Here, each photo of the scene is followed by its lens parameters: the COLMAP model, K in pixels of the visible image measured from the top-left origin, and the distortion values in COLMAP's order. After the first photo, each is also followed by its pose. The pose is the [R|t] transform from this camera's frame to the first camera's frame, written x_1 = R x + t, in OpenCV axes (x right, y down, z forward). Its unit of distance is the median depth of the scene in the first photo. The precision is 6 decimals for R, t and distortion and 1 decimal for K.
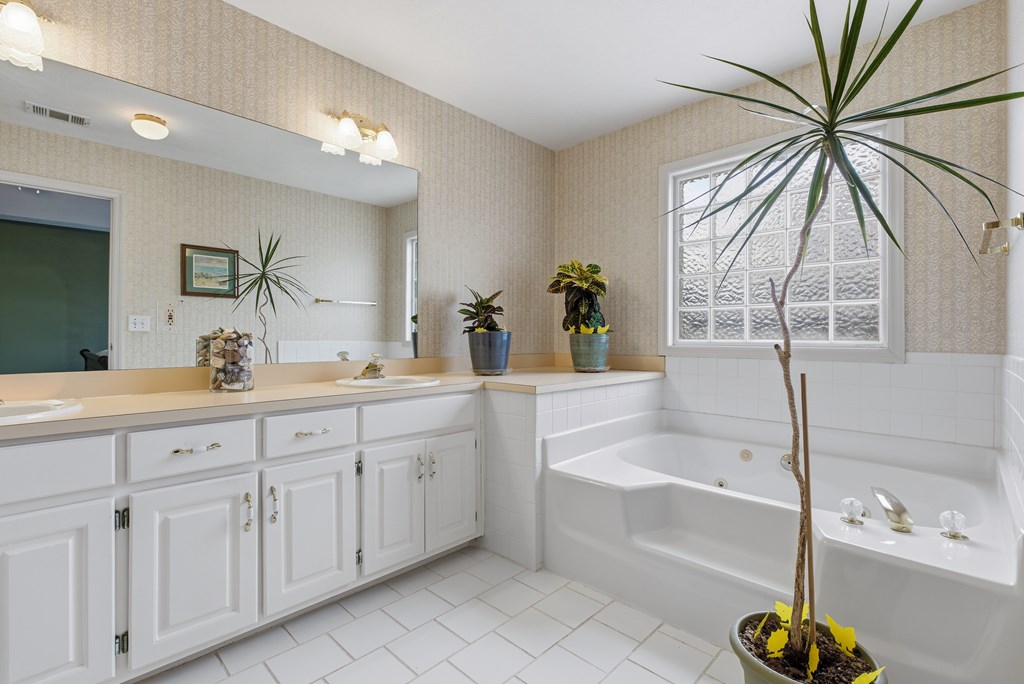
lens RADIAL K [[458.2, 0, 512.0], [0, 458.2, 342.0], [0, 0, 1]] dist [-0.000754, 0.000163]
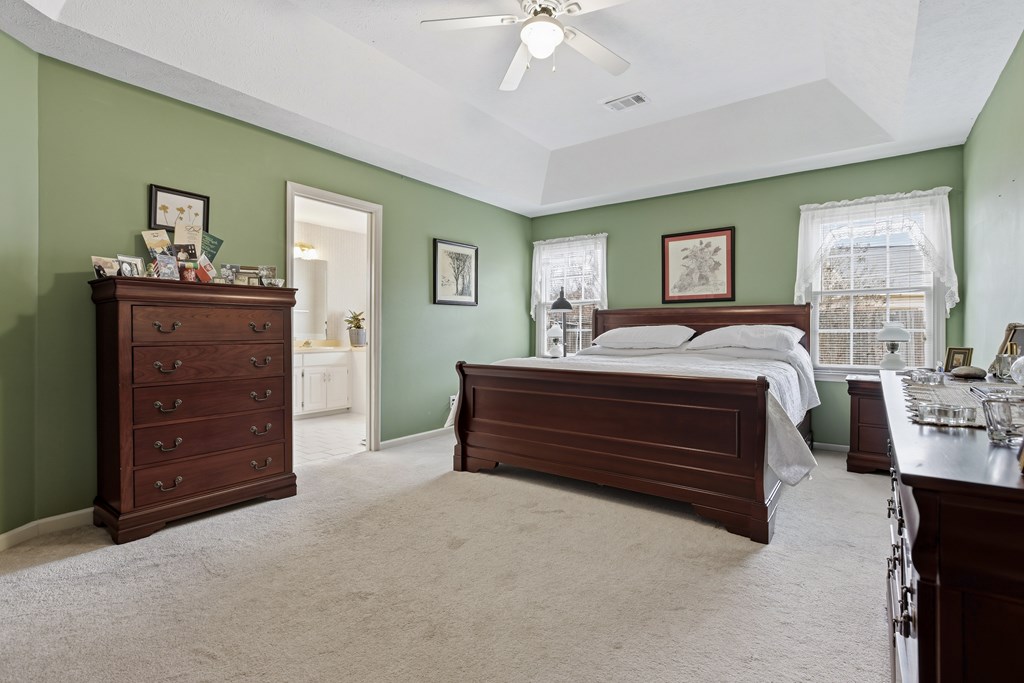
lens RADIAL K [[479.8, 0, 523.9], [0, 479.8, 332.8], [0, 0, 1]] dist [-0.004077, -0.000184]
pose [[0.991011, 0.003738, 0.133731, 0.484705], [-0.004394, 0.999980, 0.004610, -0.017048], [-0.133711, -0.005157, 0.991007, -1.638018]]
